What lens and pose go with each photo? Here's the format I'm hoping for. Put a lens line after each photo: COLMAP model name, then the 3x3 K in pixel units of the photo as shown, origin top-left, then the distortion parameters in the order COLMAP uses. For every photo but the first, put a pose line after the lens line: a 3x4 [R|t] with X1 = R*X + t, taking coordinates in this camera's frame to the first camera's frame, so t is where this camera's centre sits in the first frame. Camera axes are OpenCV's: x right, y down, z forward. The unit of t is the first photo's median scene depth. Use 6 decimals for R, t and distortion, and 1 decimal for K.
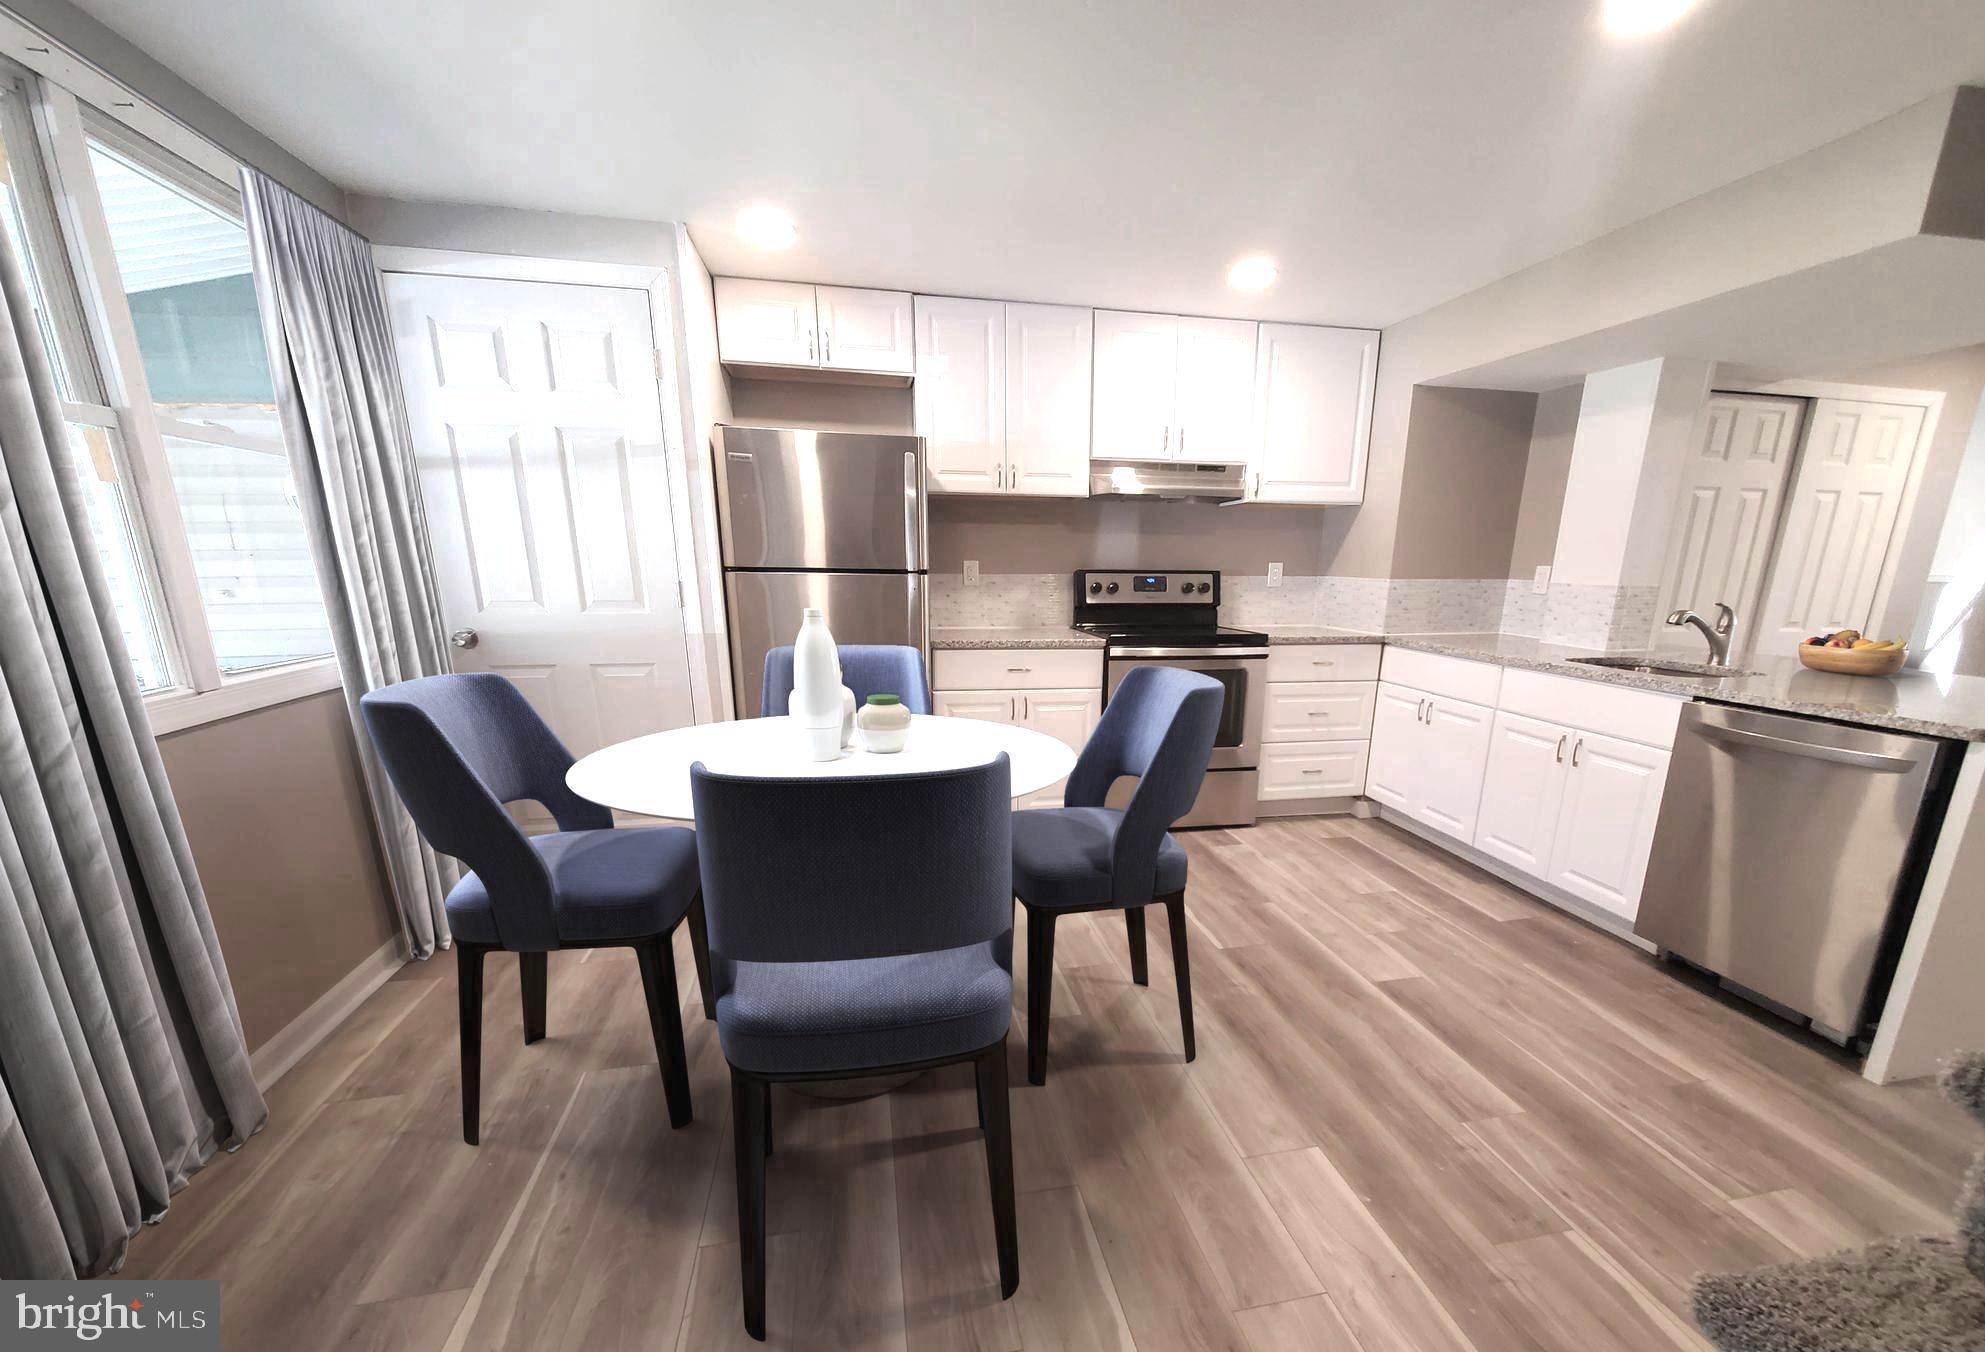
lens RADIAL K [[801.8, 0, 1044.3], [0, 801.8, 784.6], [0, 0, 1]] dist [0.002148, -0.000306]
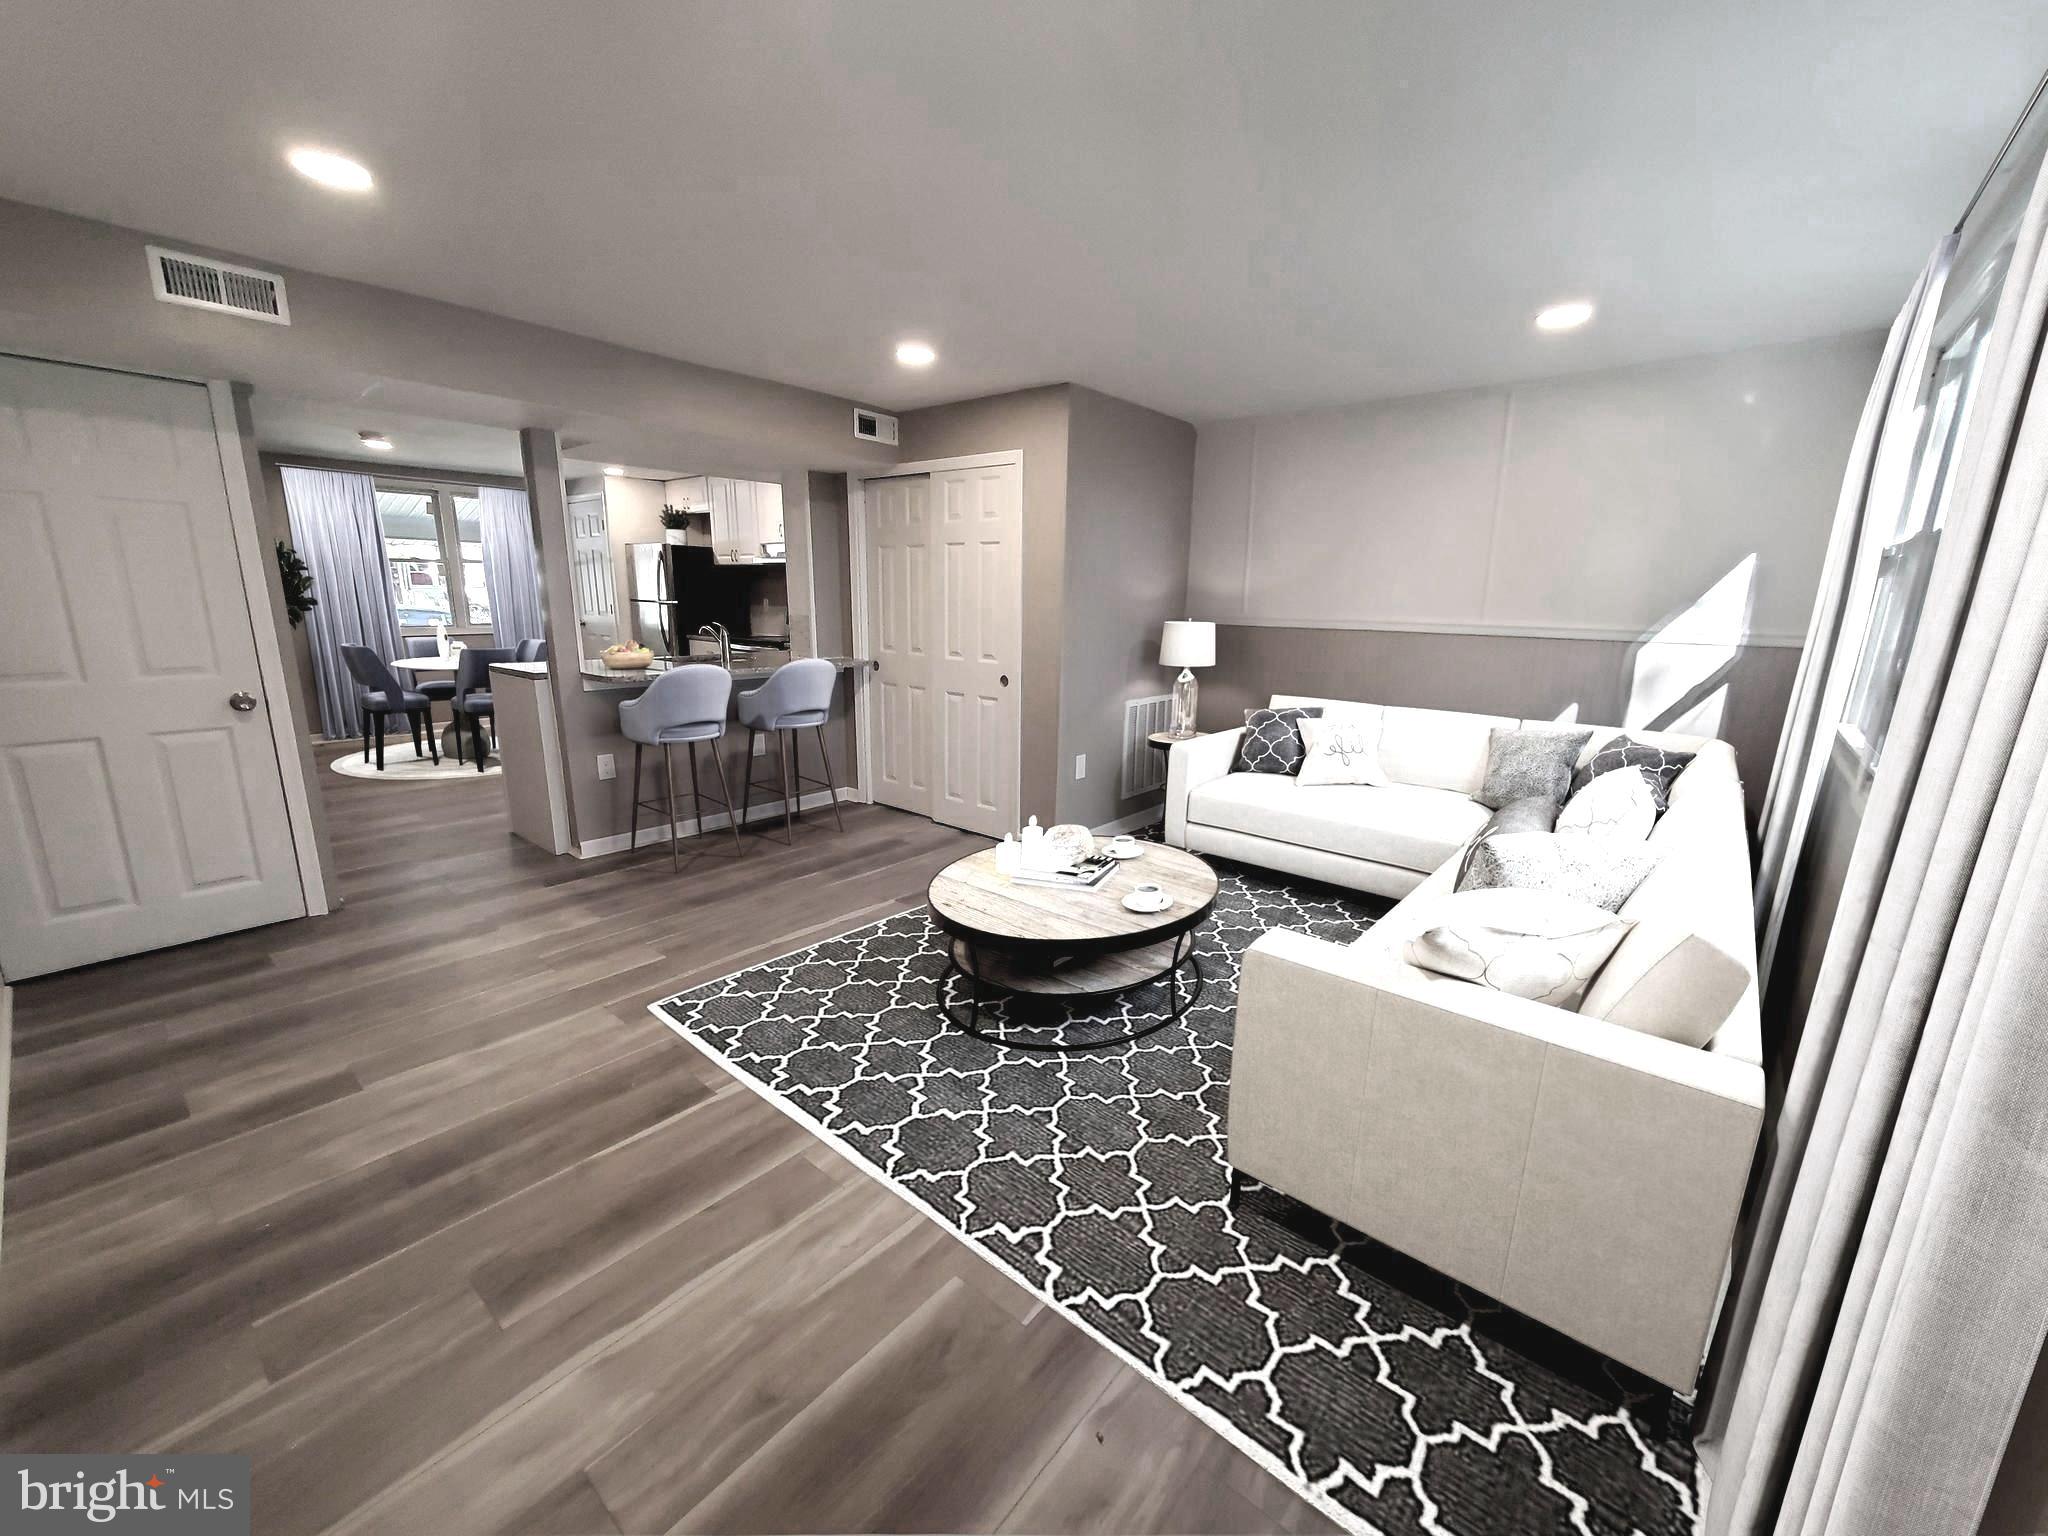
lens RADIAL K [[810.9, 0, 1032.6], [0, 810.9, 775.6], [0, 0, 1]] dist [0.001854, 0.000119]
pose [[0.607963, 0.171633, -0.775192, 1.957148], [-0.228389, 0.972893, 0.036286, -0.097210], [0.760408, 0.154985, 0.630682, 0.375611]]
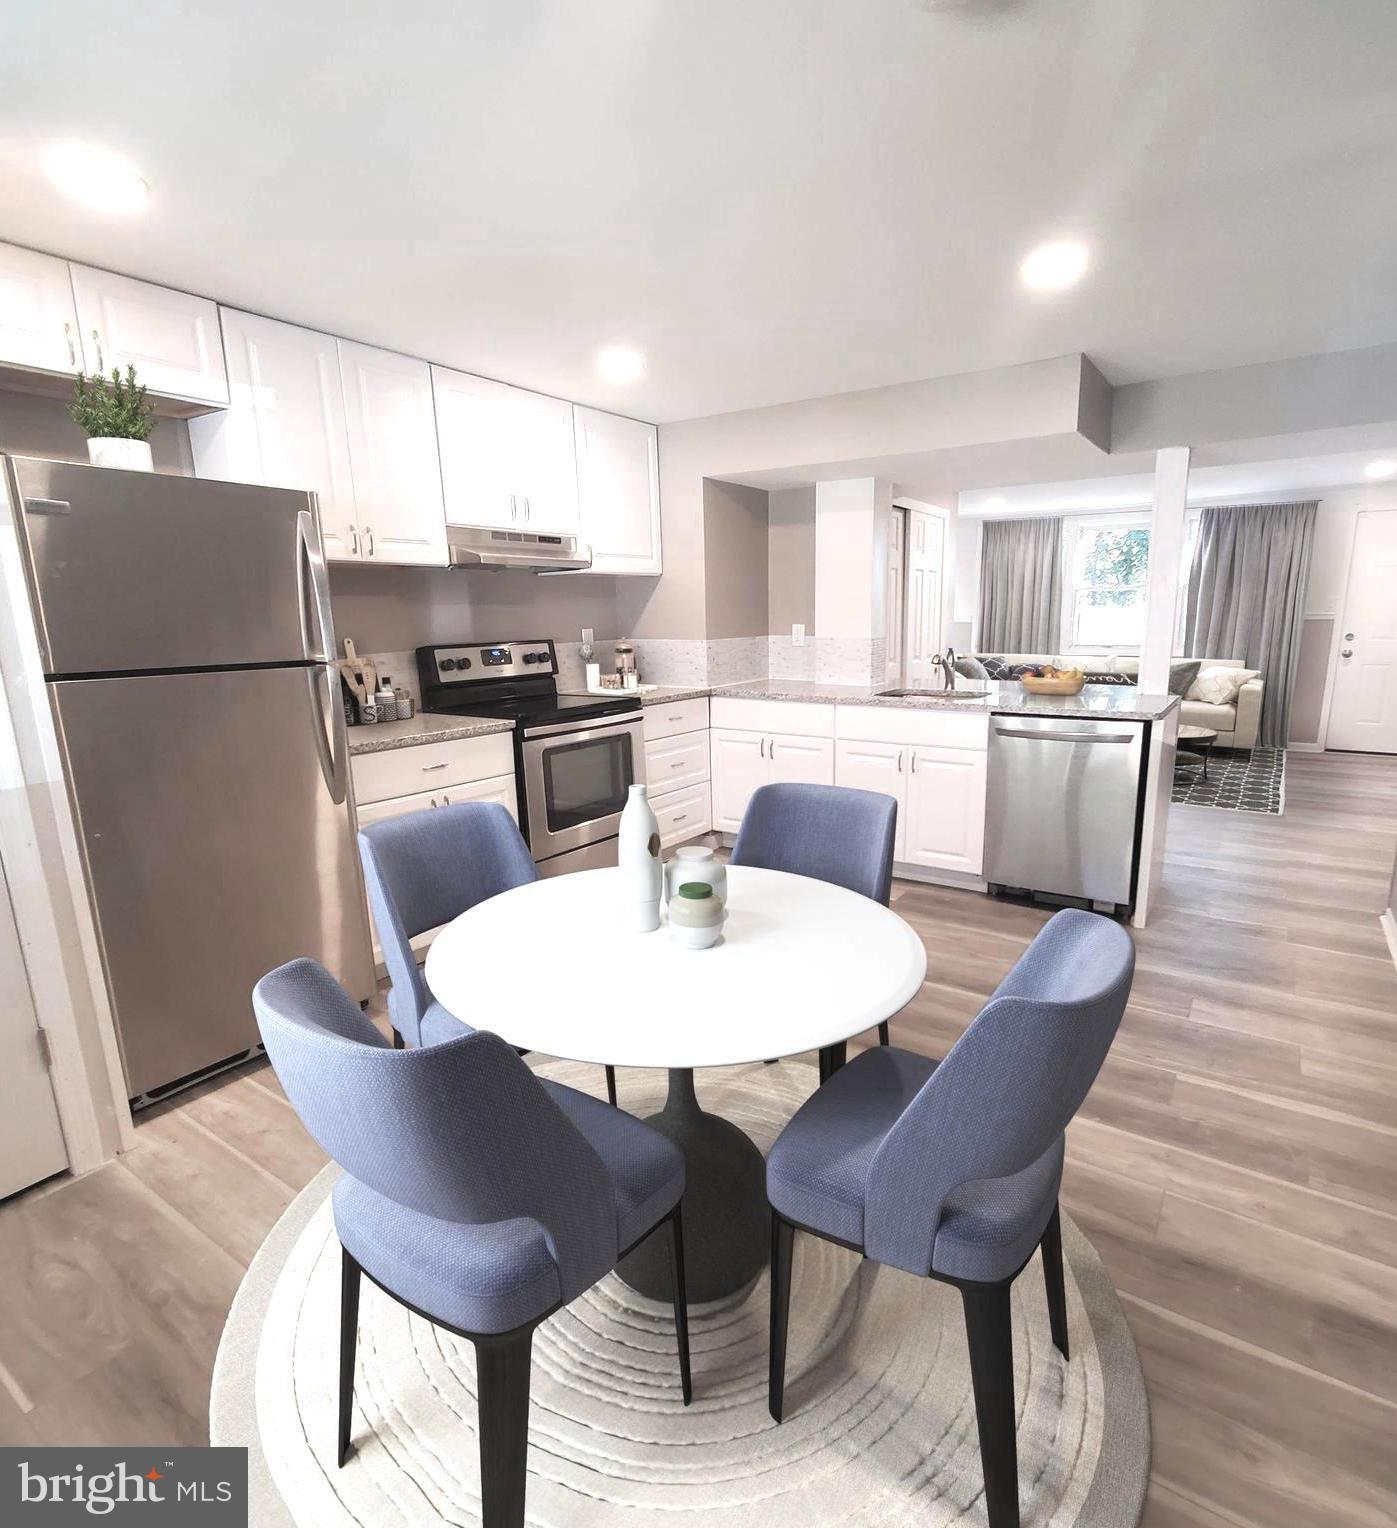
lens RADIAL K [[804.0, 0, 716.2], [0, 804.0, 789.0], [0, 0, 1]] dist [0.001756, 0.000504]
pose [[0.728353, -0.171071, 0.663503, -0.367057], [0.209139, 0.977627, 0.022482, -0.072974], [-0.652505, 0.122390, 0.747835, 0.161931]]
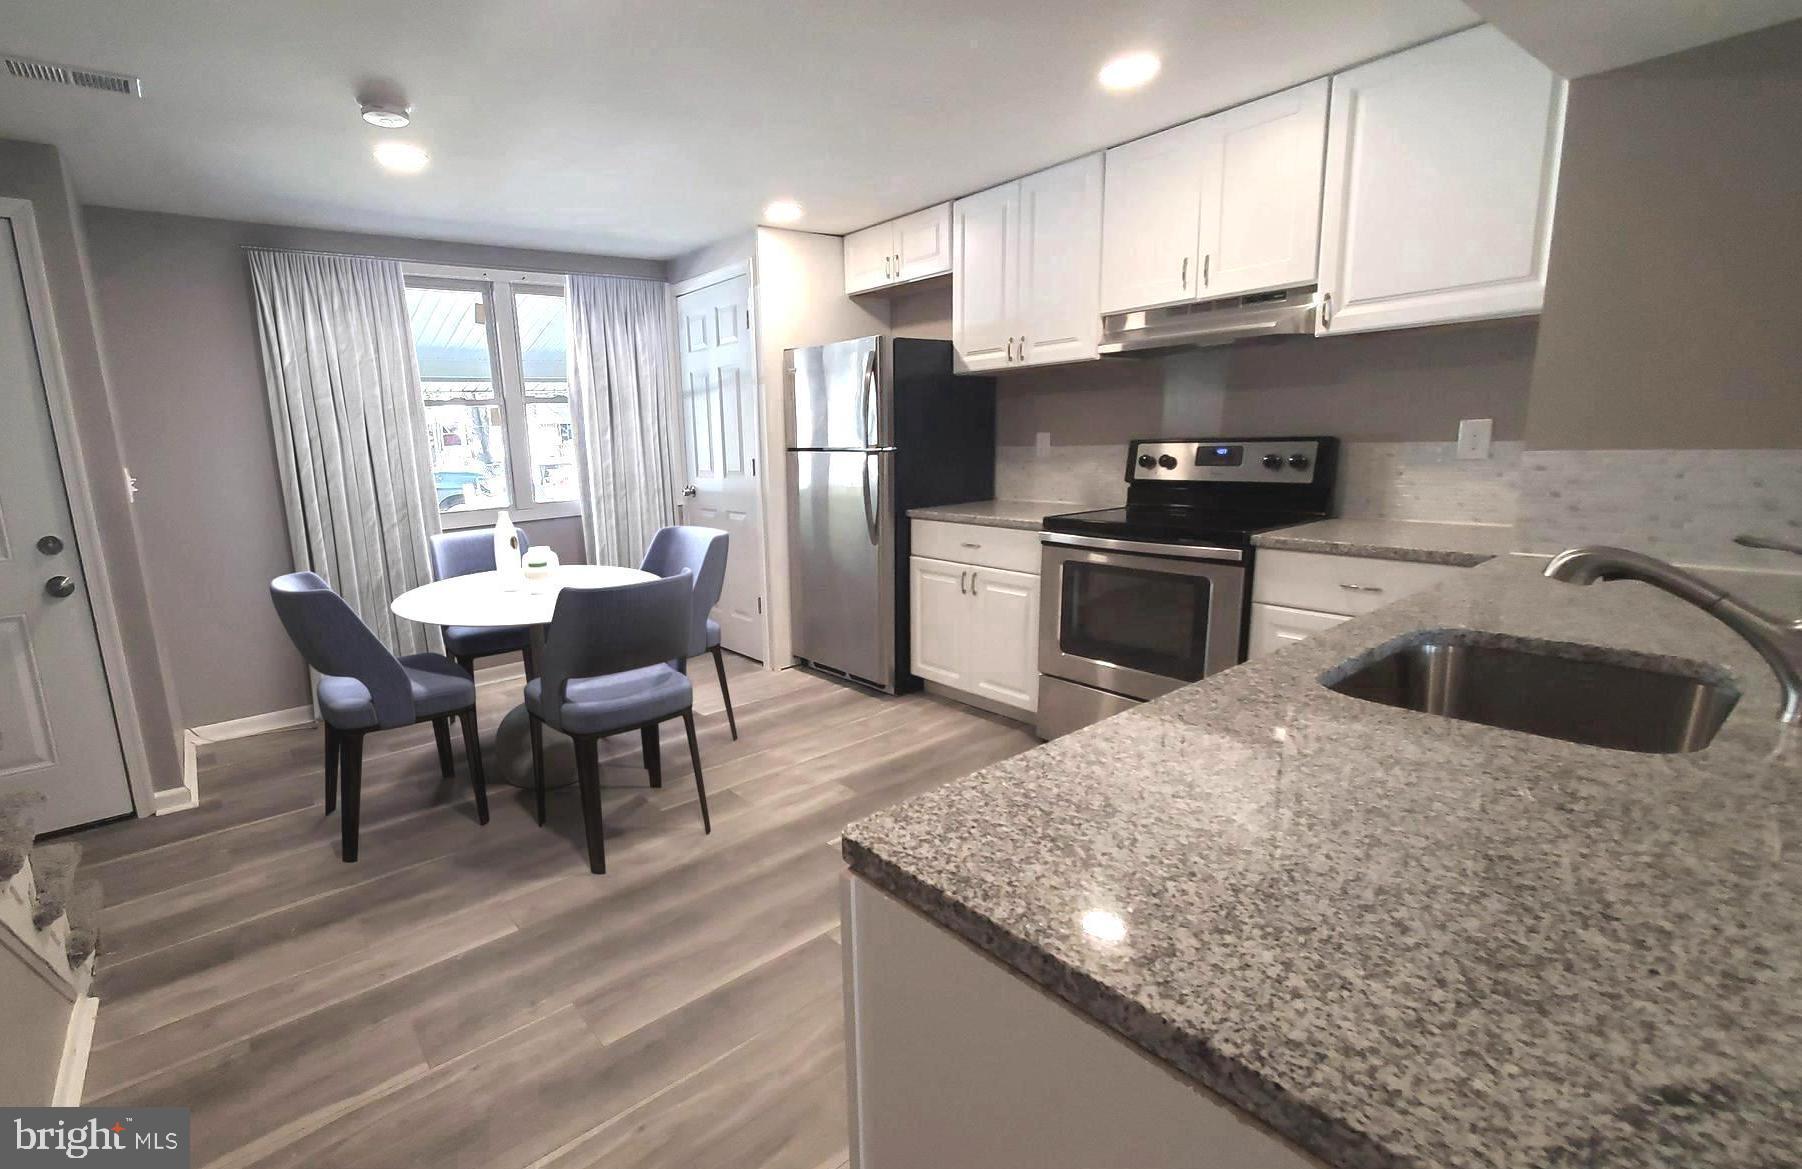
lens RADIAL K [[792.3, 0, 797.6], [0, 792.3, 597.8], [0, 0, 1]] dist [0.009365, -0.000522]
pose [[0.411218, 0.161258, -0.897160, 0.735806], [-0.204560, 0.975449, 0.081569, -0.110005], [0.888288, 0.149980, 0.434109, 0.375347]]
